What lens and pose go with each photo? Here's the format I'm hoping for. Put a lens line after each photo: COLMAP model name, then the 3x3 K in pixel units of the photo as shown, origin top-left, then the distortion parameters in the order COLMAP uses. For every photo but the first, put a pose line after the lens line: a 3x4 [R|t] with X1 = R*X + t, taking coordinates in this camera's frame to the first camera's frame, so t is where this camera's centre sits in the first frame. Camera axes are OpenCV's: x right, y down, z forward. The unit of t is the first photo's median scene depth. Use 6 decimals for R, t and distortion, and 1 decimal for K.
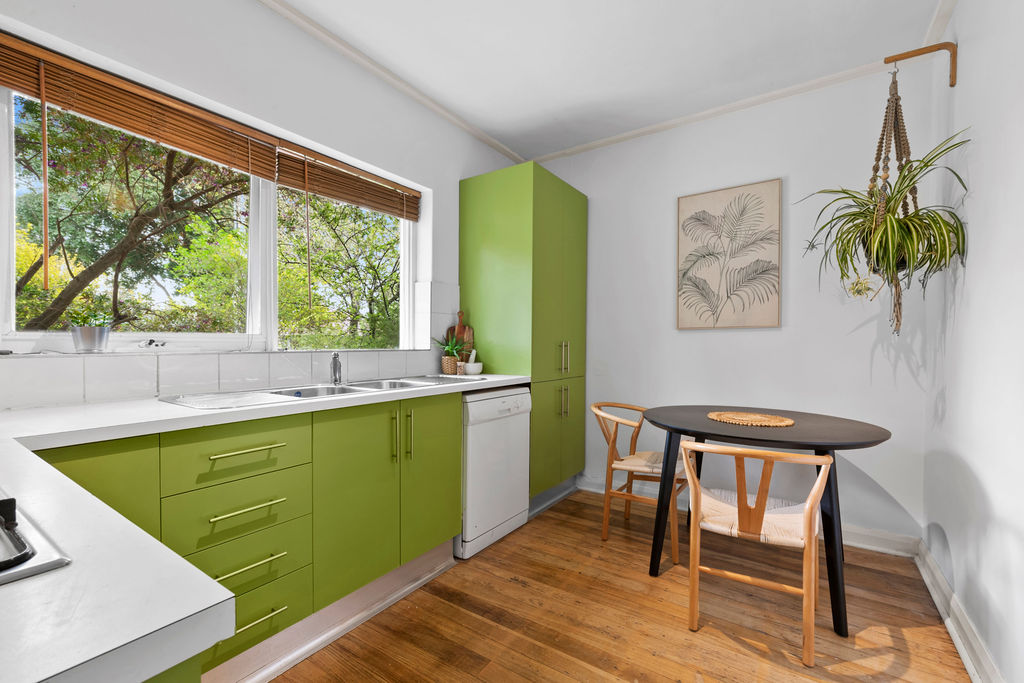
lens RADIAL K [[437.9, 0, 516.2], [0, 437.9, 359.9], [0, 0, 1]] dist [0.000693, 0.000057]
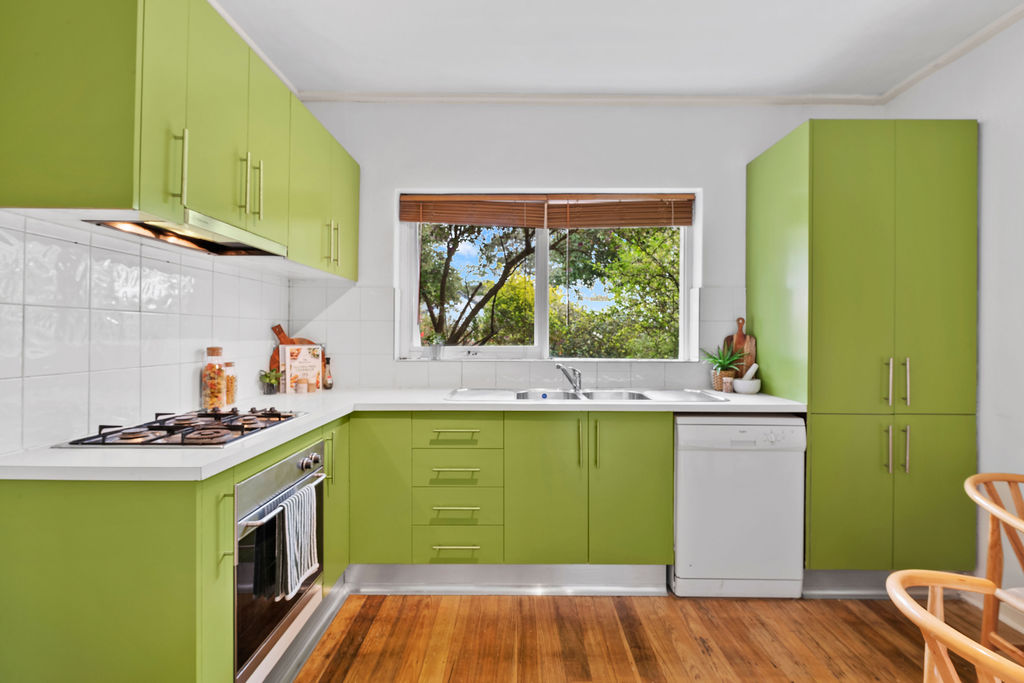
lens RADIAL K [[474.1, 0, 512.0], [0, 474.1, 341.5], [0, 0, 1]] dist [-0.007730, -0.000690]
pose [[0.541935, 0.013380, -0.840314, 0.486873], [-0.032257, 0.999468, -0.004889, -0.055151], [0.839801, 0.029755, 0.542078, 0.151713]]
